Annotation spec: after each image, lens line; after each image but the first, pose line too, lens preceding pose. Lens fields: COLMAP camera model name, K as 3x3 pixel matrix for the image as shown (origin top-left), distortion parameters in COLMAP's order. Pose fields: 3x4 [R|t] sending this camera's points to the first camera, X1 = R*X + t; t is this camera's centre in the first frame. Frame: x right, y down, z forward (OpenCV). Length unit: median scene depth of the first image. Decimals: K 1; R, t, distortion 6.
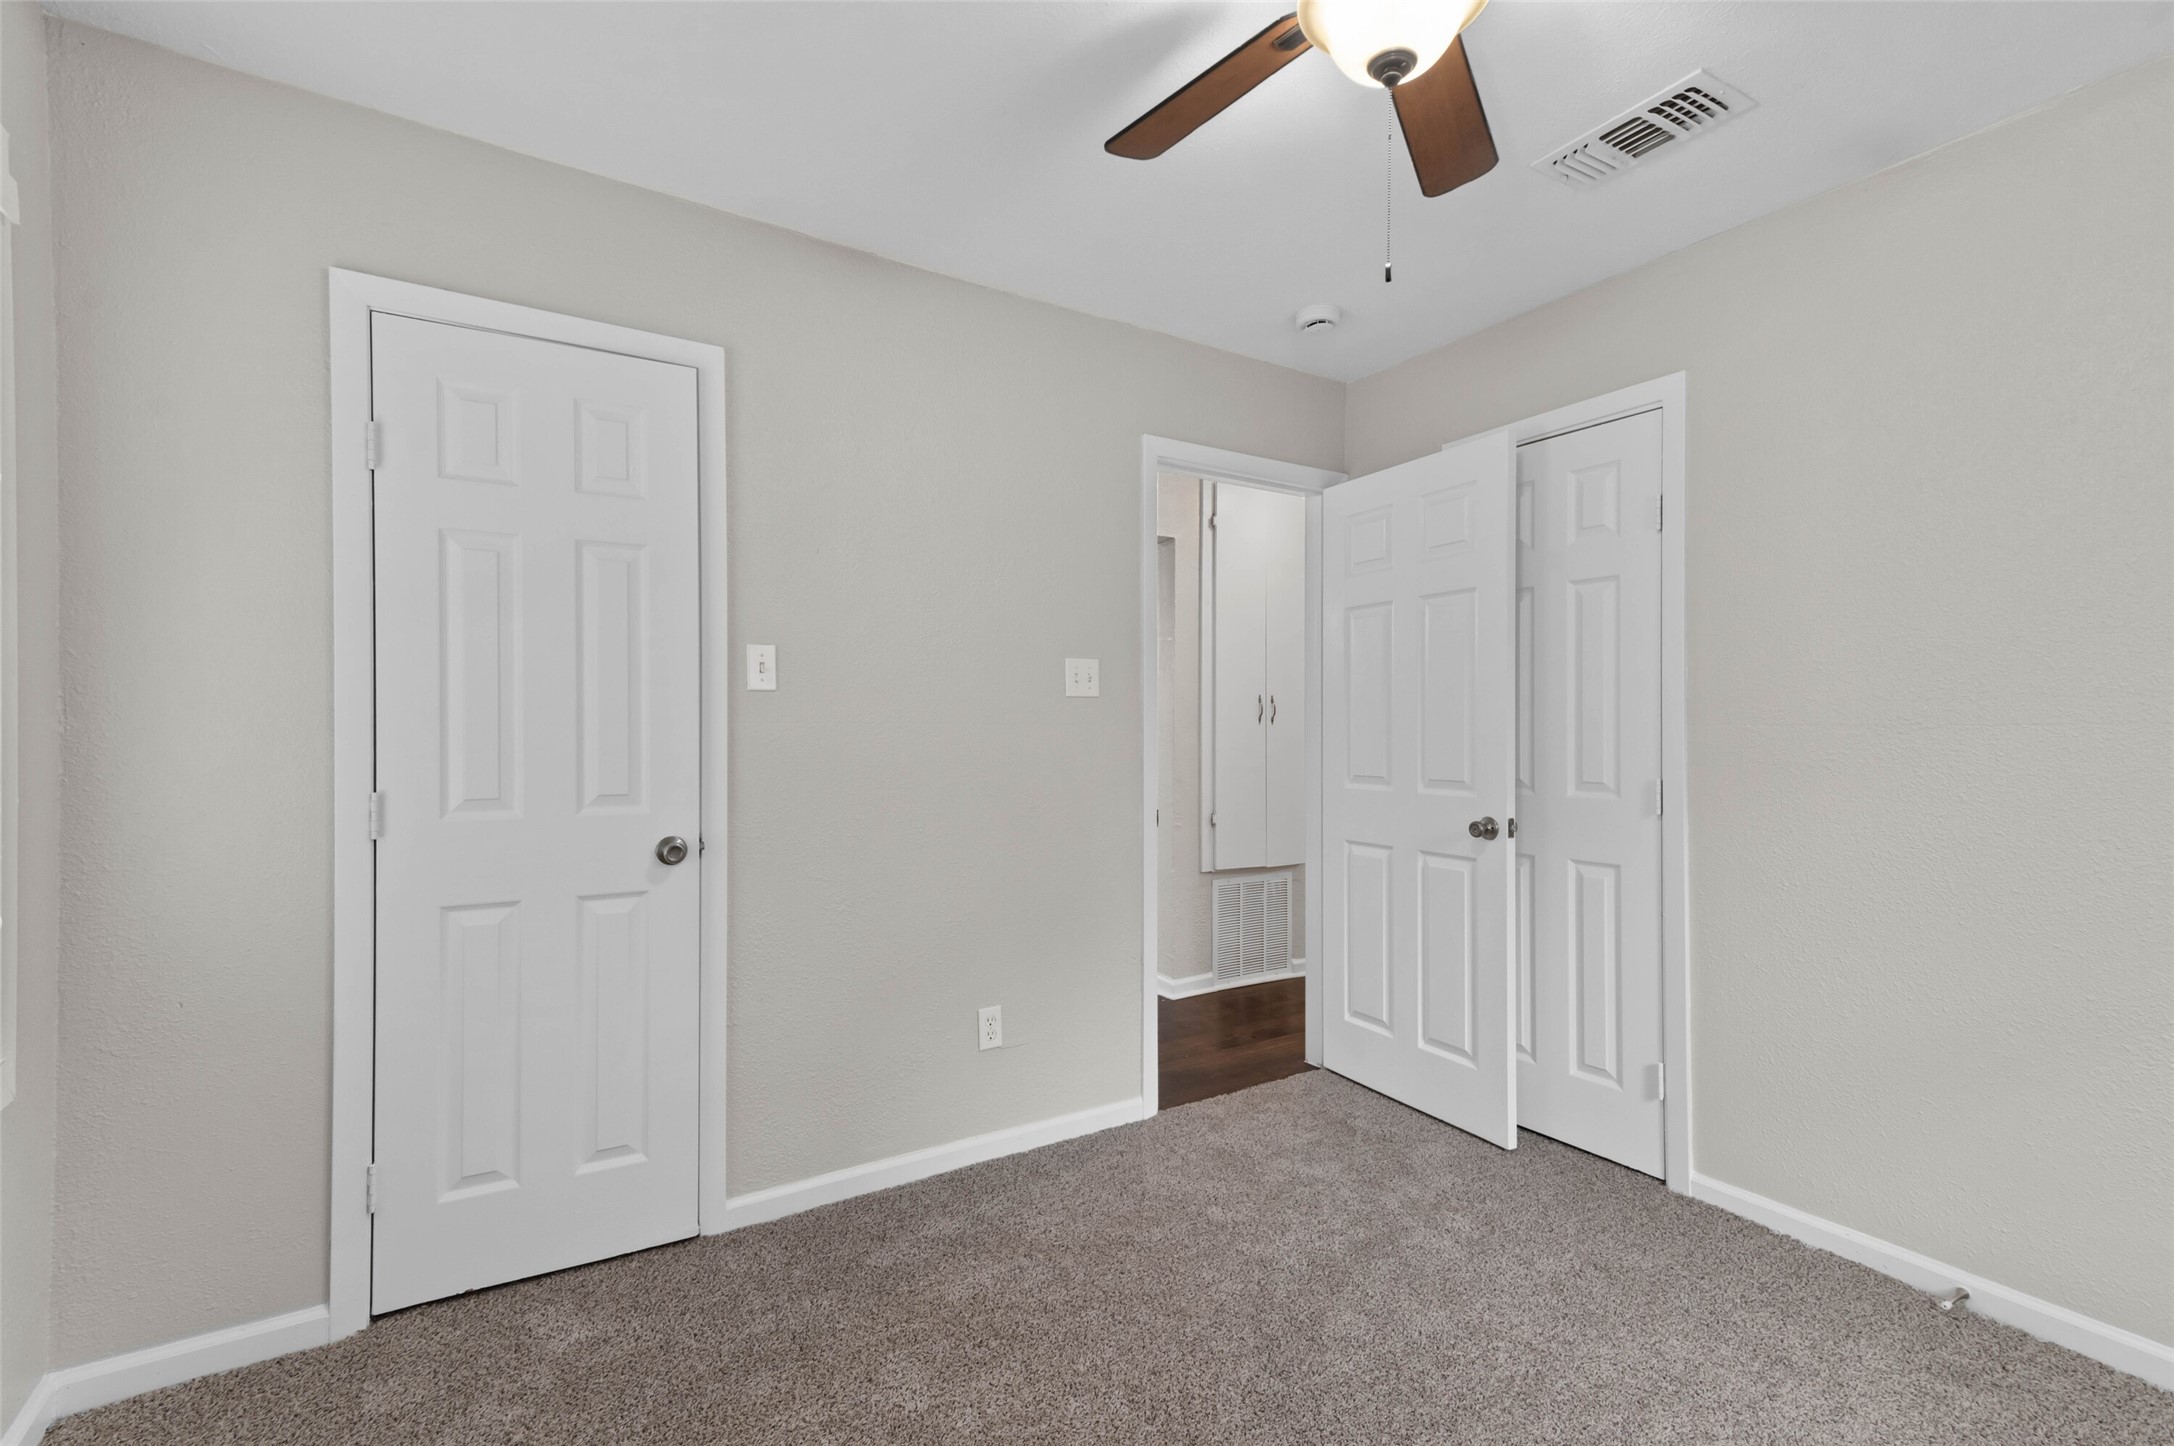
lens RADIAL K [[984.2, 0, 1096.7], [0, 984.2, 740.5], [0, 0, 1]] dist [0.024875, -0.000354]
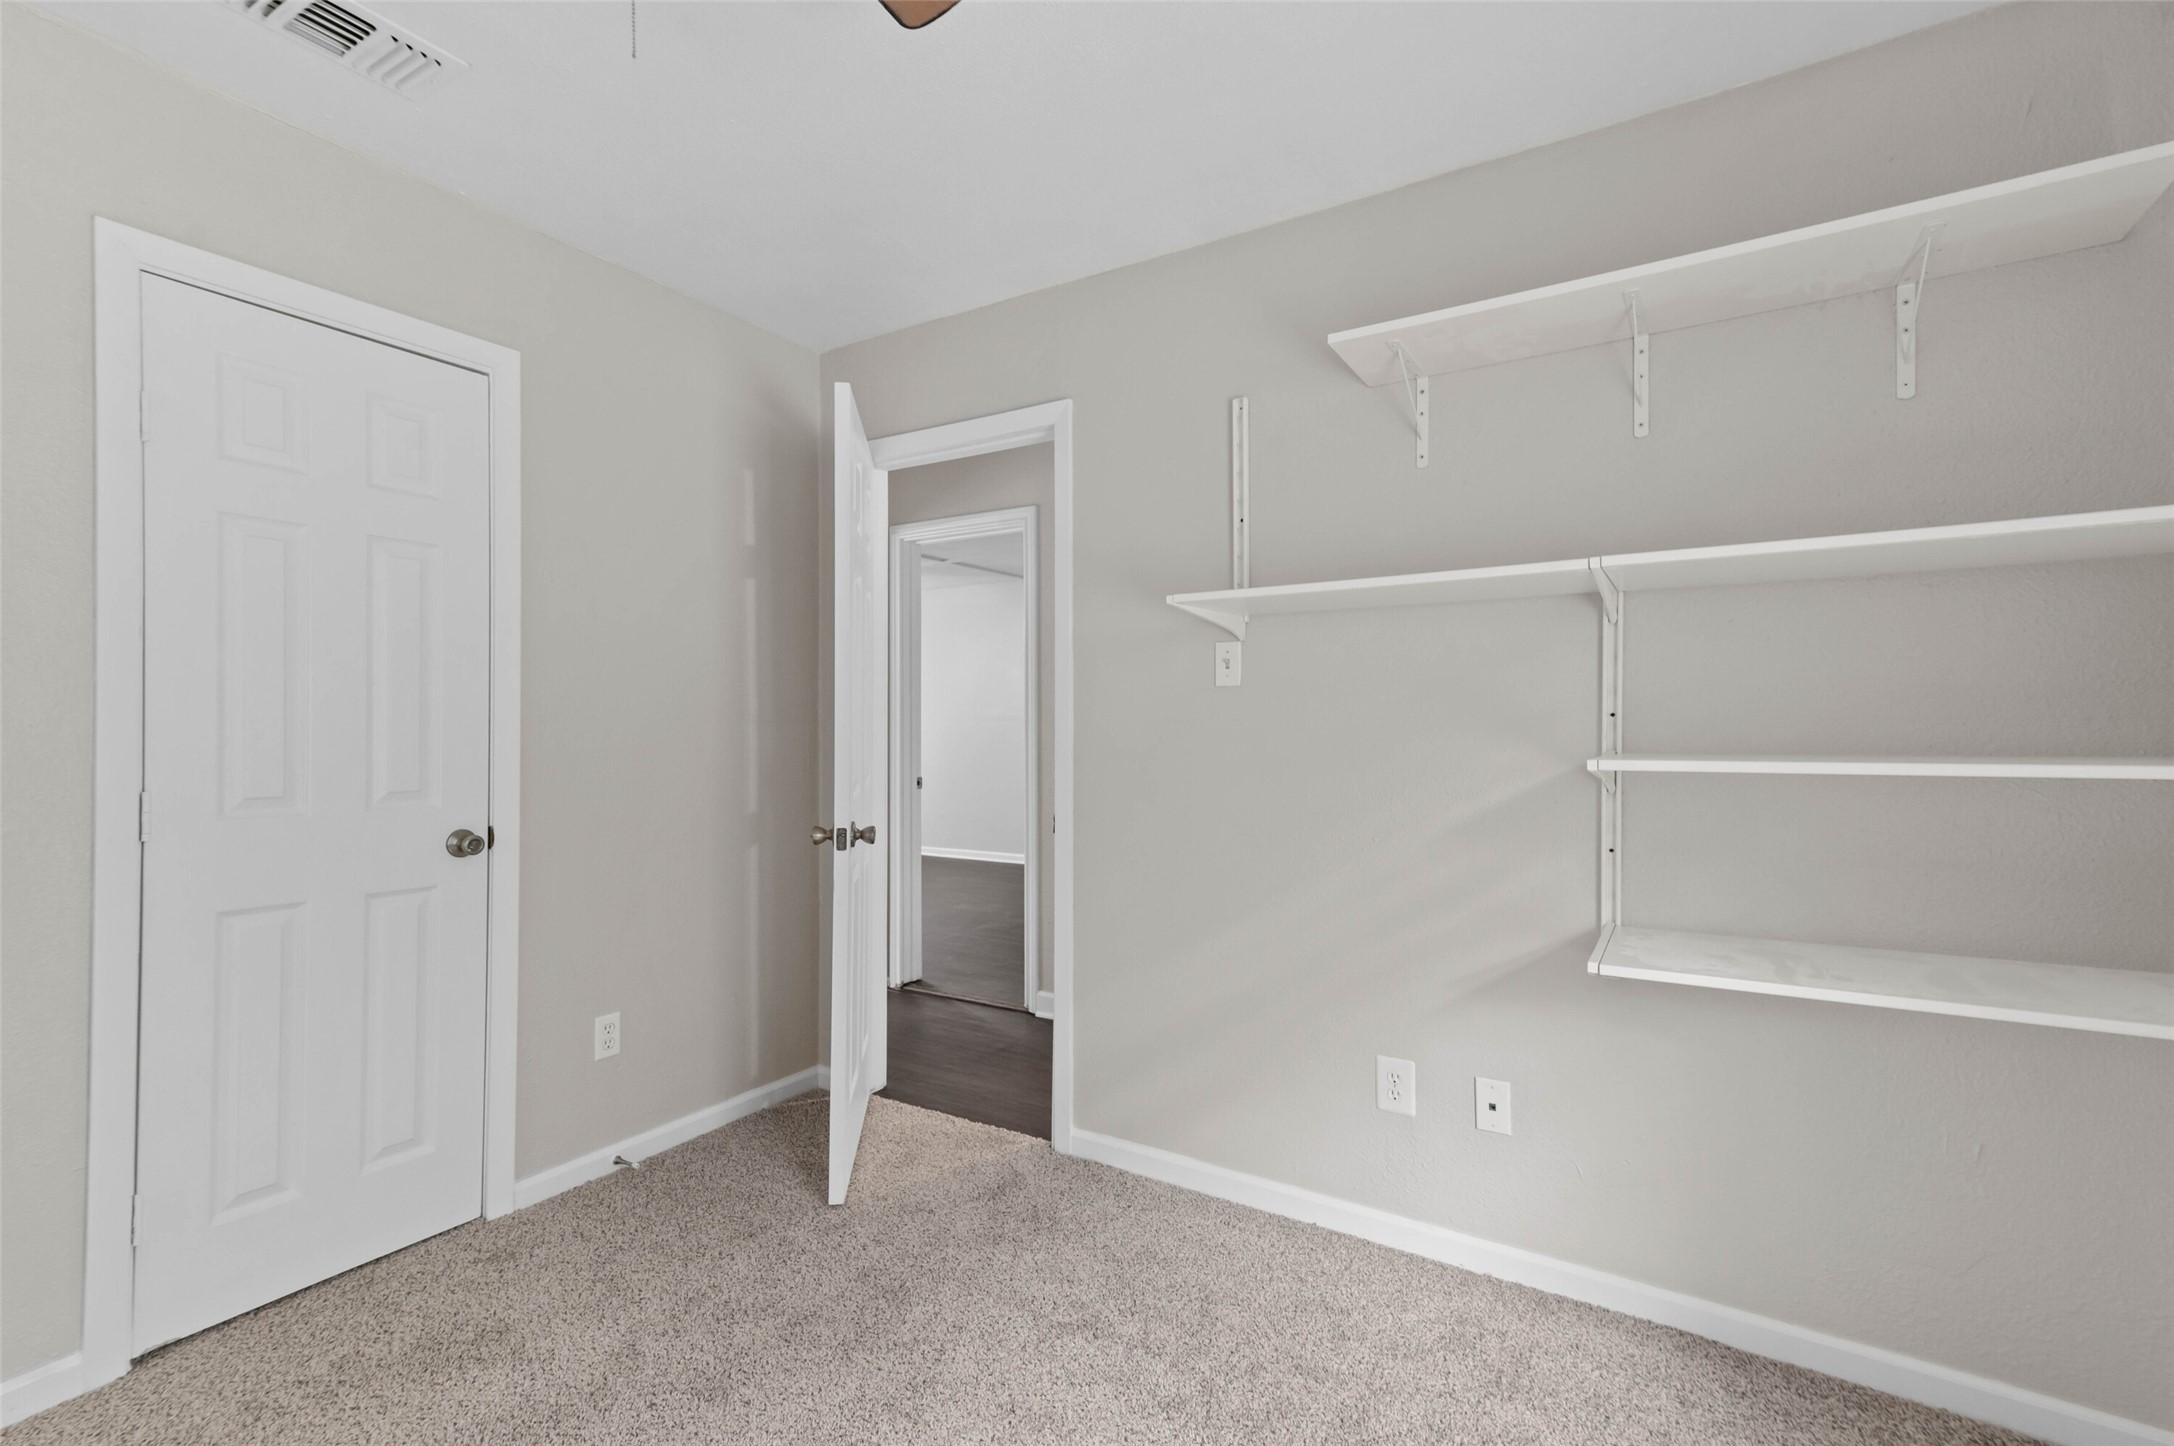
lens RADIAL K [[984.2, 0, 1080.5], [0, 984.2, 734.9], [0, 0, 1]] dist [0.024875, -0.000354]
pose [[0.902833, -0.004419, 0.429970, -0.301035], [0.005230, 0.999986, -0.000704, 0.003039], [-0.429961, 0.002884, 0.902843, -0.197412]]
